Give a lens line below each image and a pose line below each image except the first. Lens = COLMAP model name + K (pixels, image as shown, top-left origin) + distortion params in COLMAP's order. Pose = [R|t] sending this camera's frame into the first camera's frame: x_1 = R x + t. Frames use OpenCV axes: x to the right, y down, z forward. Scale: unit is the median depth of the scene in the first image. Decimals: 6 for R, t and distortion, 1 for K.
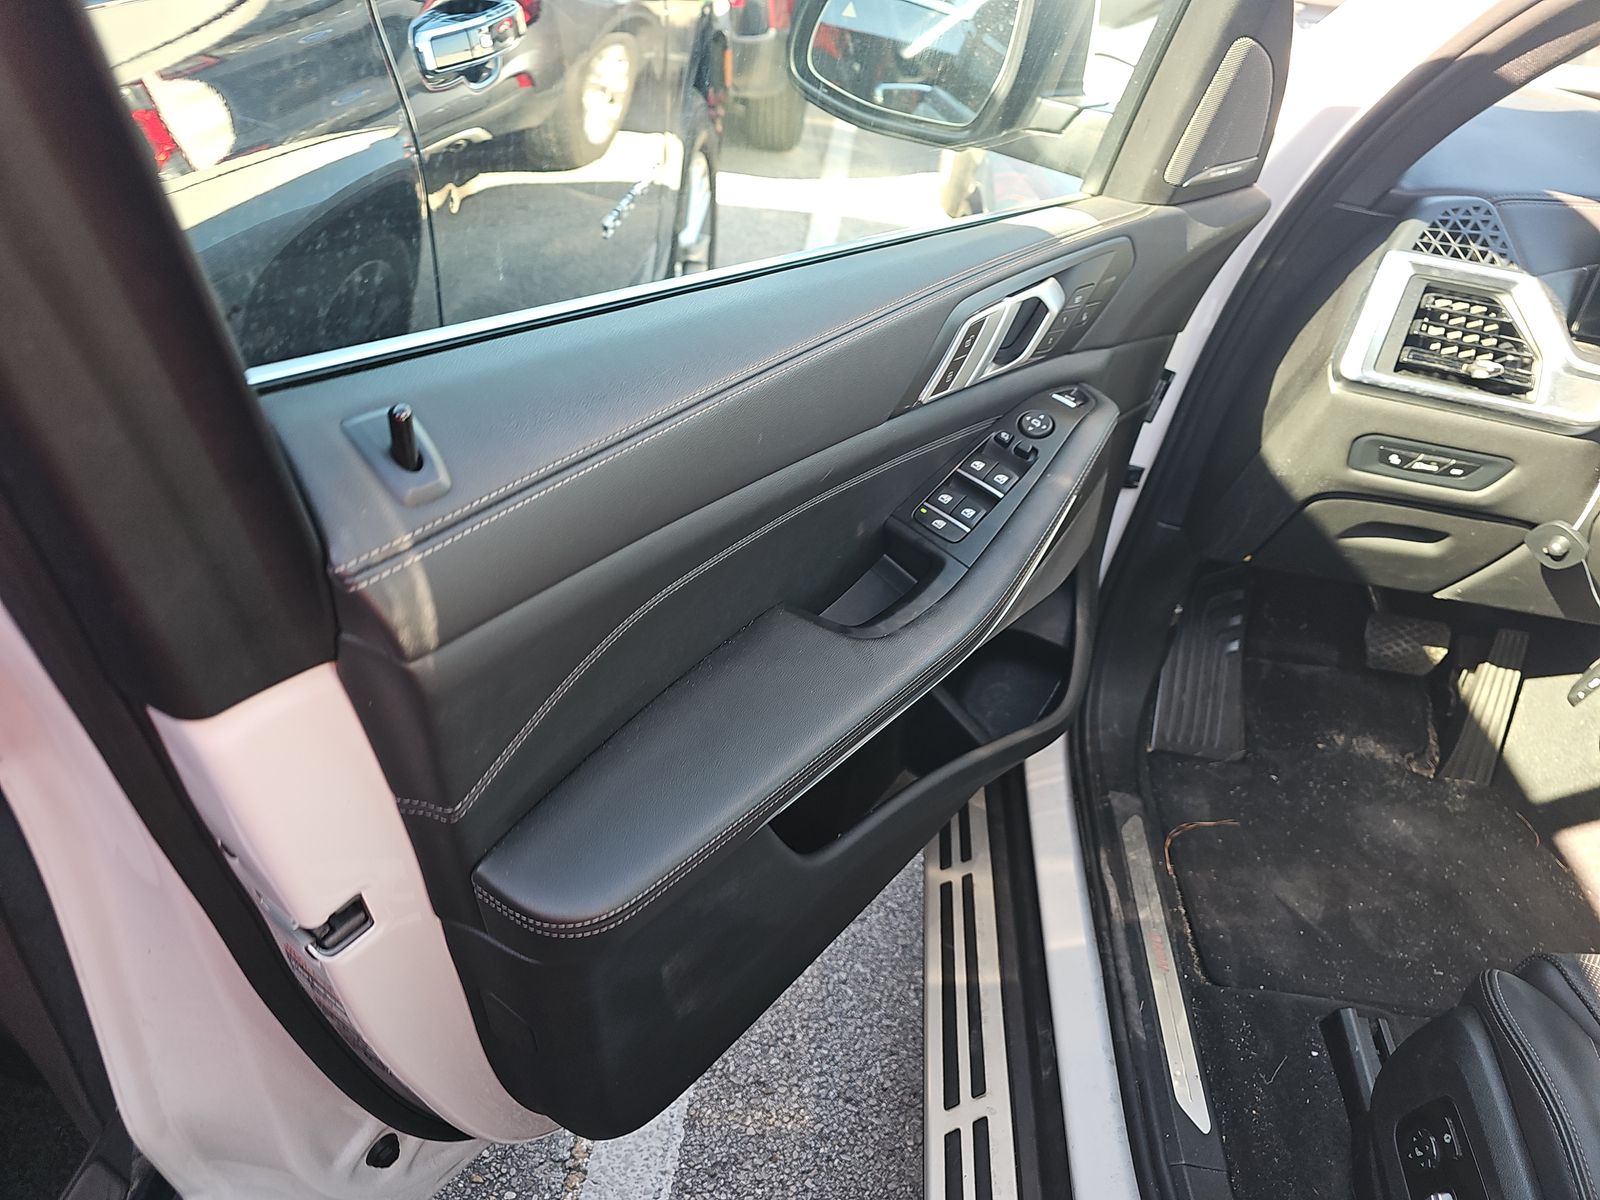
lens RADIAL K [[1077.0, 0, 811.7], [0, 1077.0, 611.0], [0, 0, 1]] dist [0.006669, 0.001986]
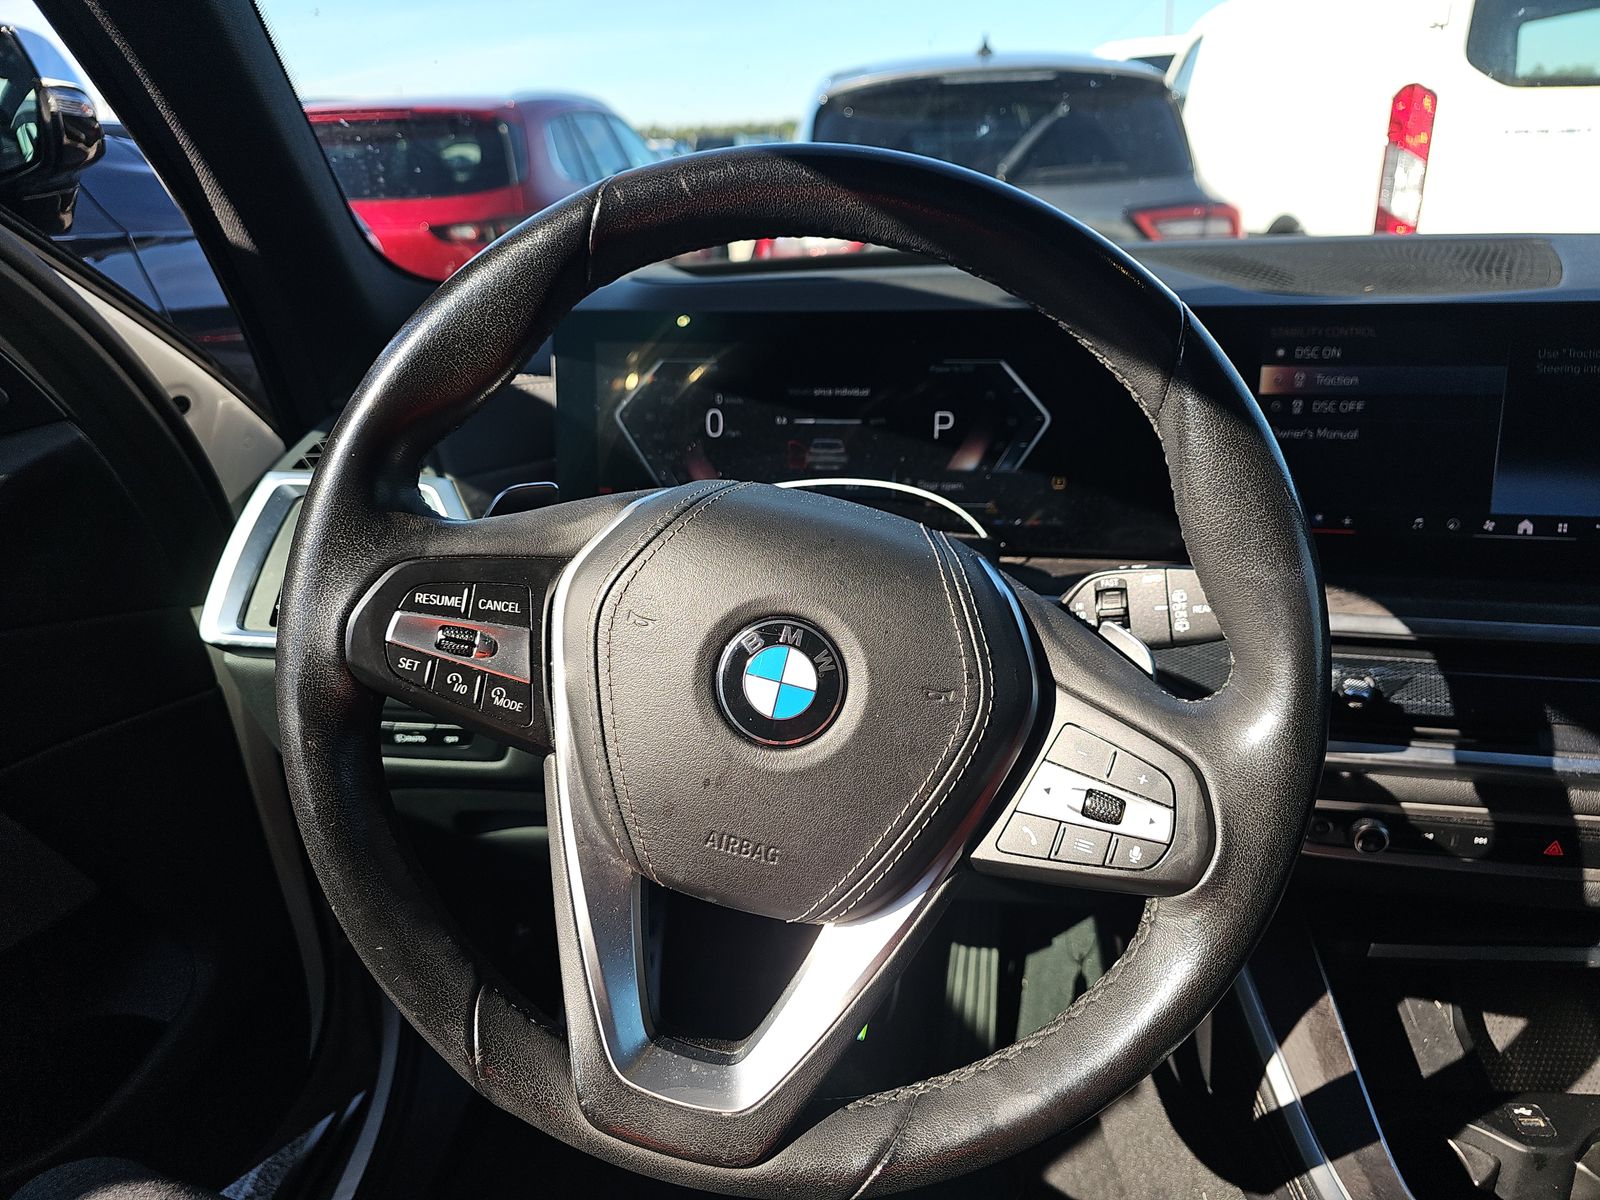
lens RADIAL K [[1046.2, 0, 802.9], [0, 1046.2, 610.6], [0, 0, 1]] dist [0.028299, -0.026672]
pose [[0.989483, -0.137517, -0.044868, 0.892660], [0.122377, 0.961204, -0.247205, -0.007514], [0.077122, 0.239114, 0.967924, 0.312075]]
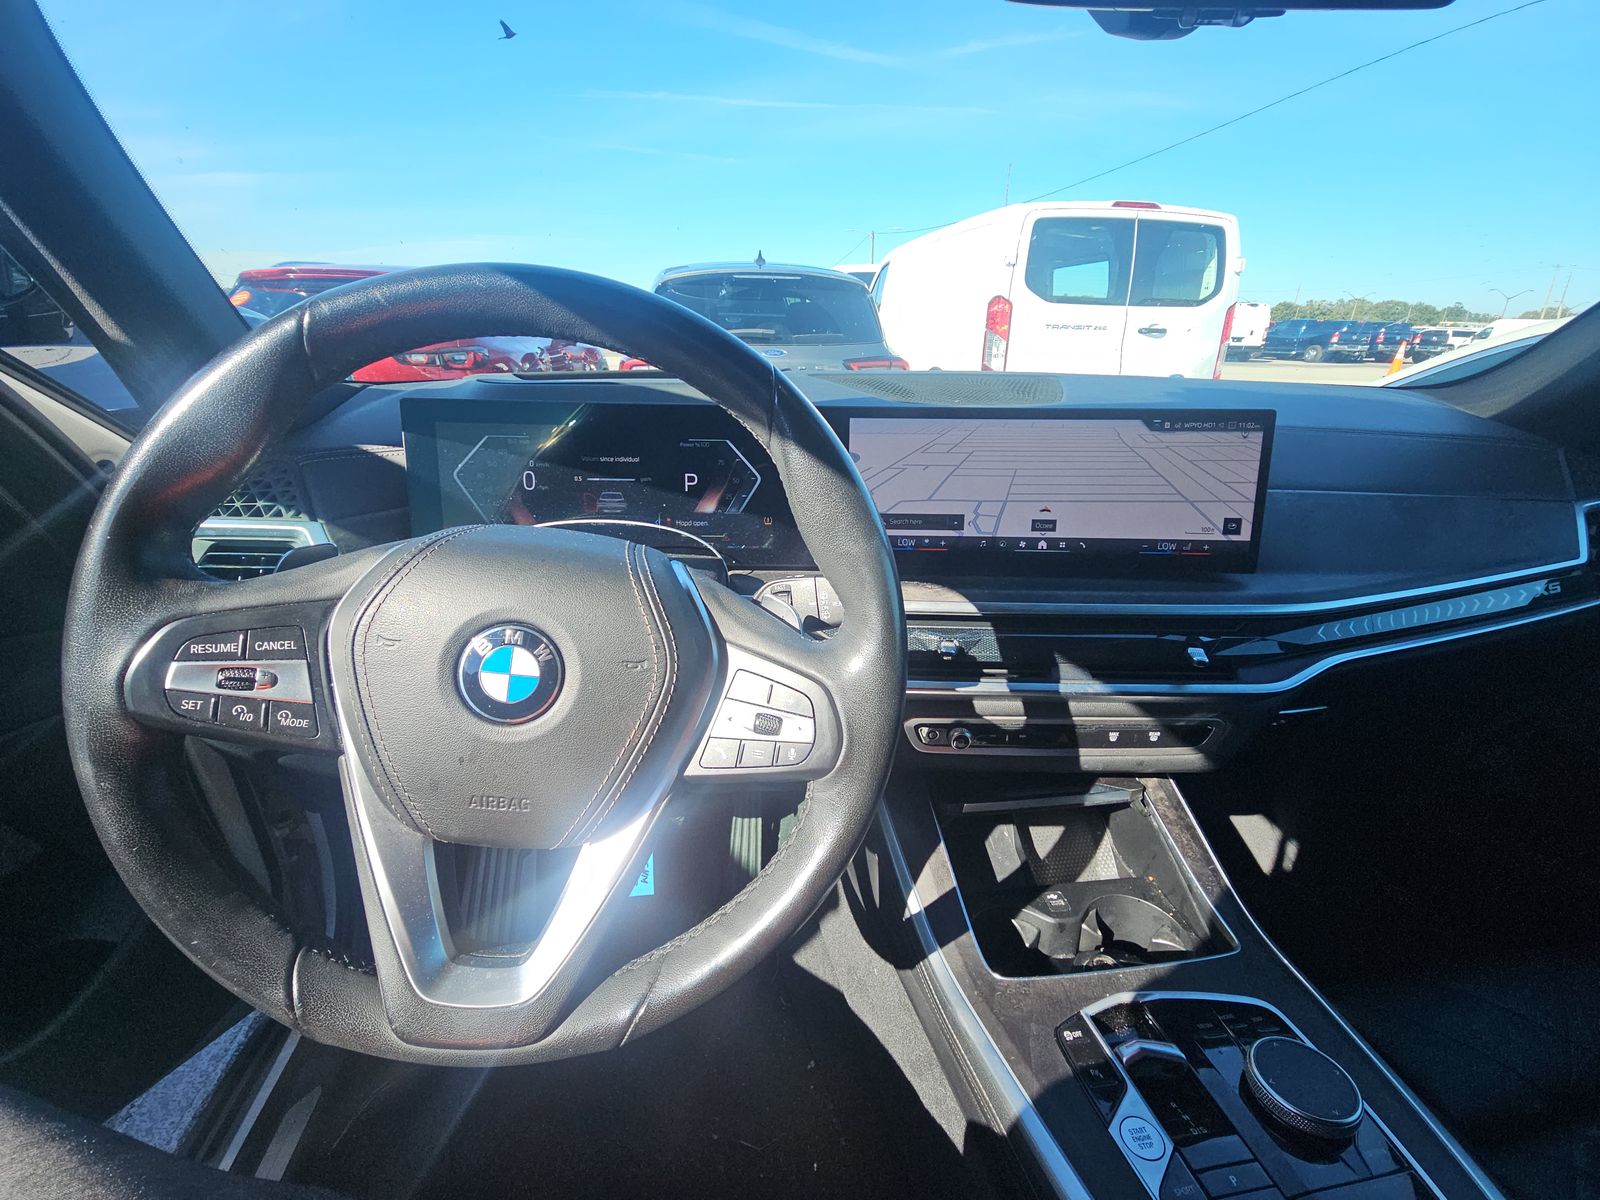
lens RADIAL K [[646.1, 0, 800.0], [0, 646.1, 600.0], [0, 0, 1]] dist [-0.002990, -0.000771]
pose [[0.972851, -0.169494, 0.157586, 0.954487], [0.201743, 0.954741, -0.218561, -0.014787], [-0.113409, 0.244419, 0.963015, 0.365511]]
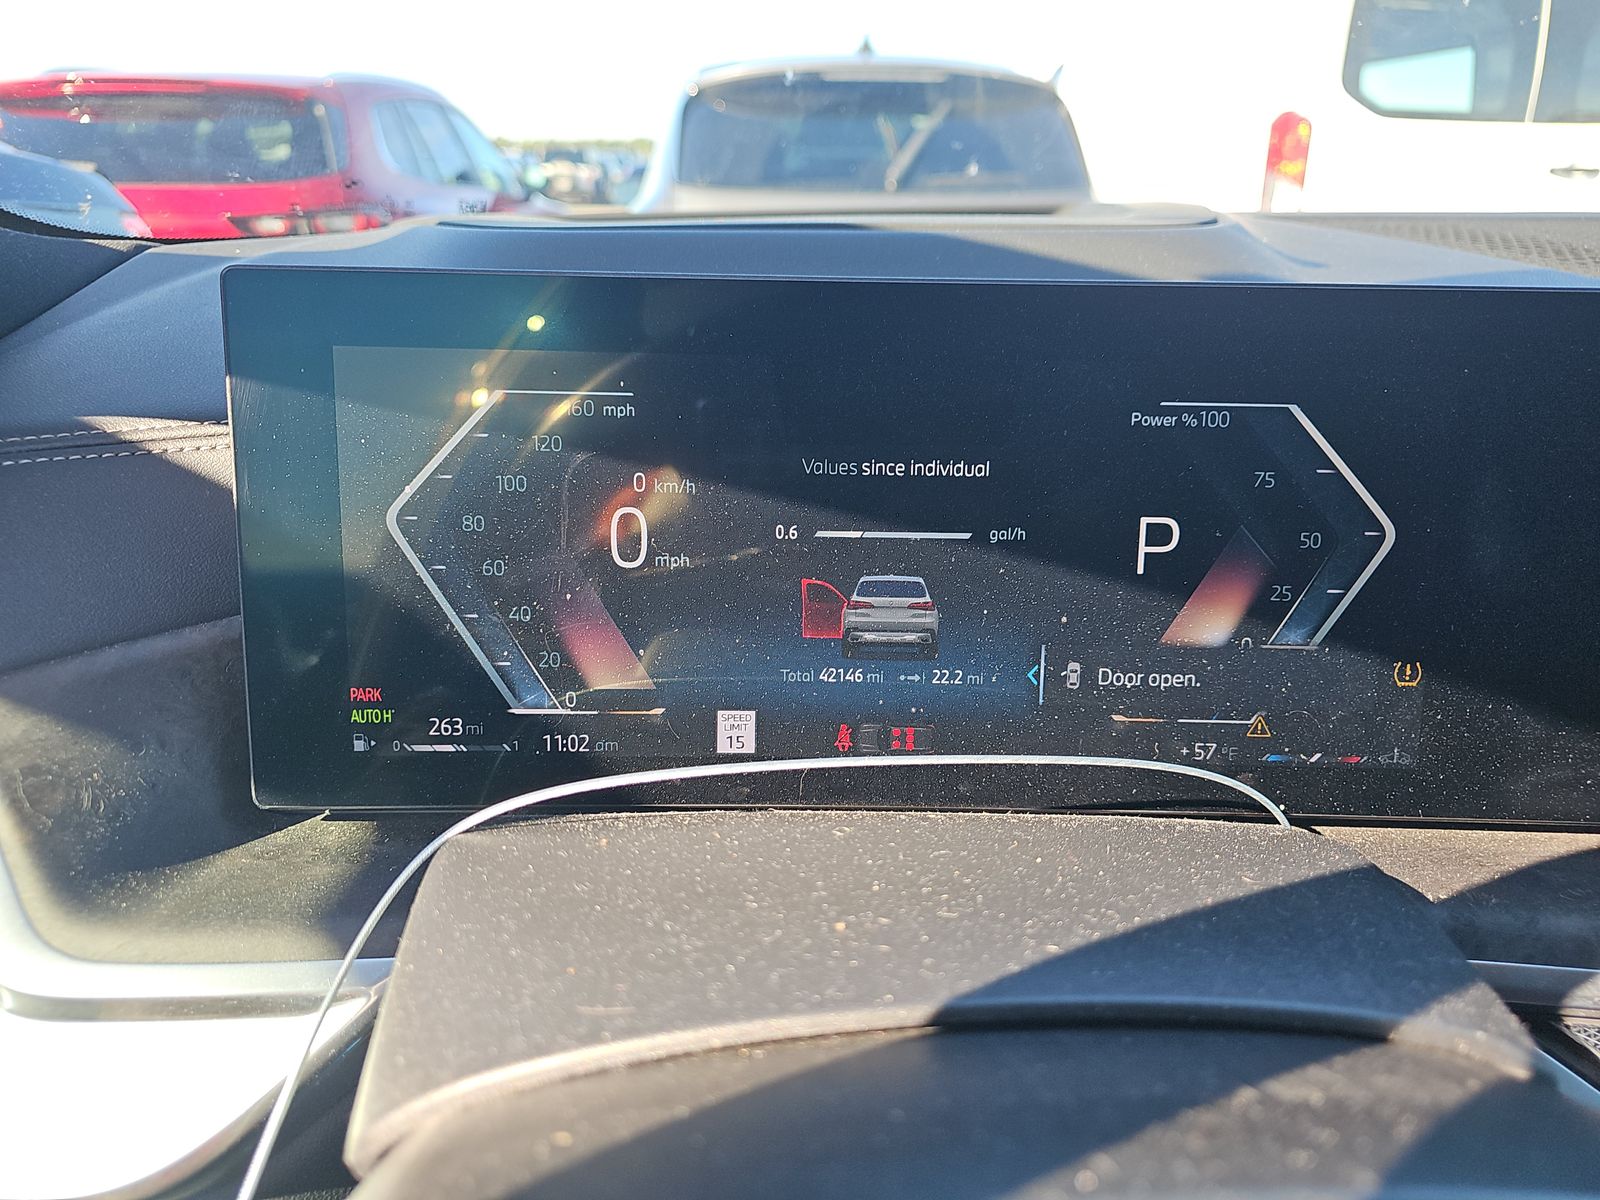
lens RADIAL K [[1077.0, 0, 811.7], [0, 1077.0, 611.0], [0, 0, 1]] dist [0.006669, 0.001986]
pose [[0.983907, -0.152170, 0.093653, 0.839243], [0.171129, 0.953281, -0.248940, -0.203844], [-0.051396, 0.260960, 0.963980, 0.663509]]
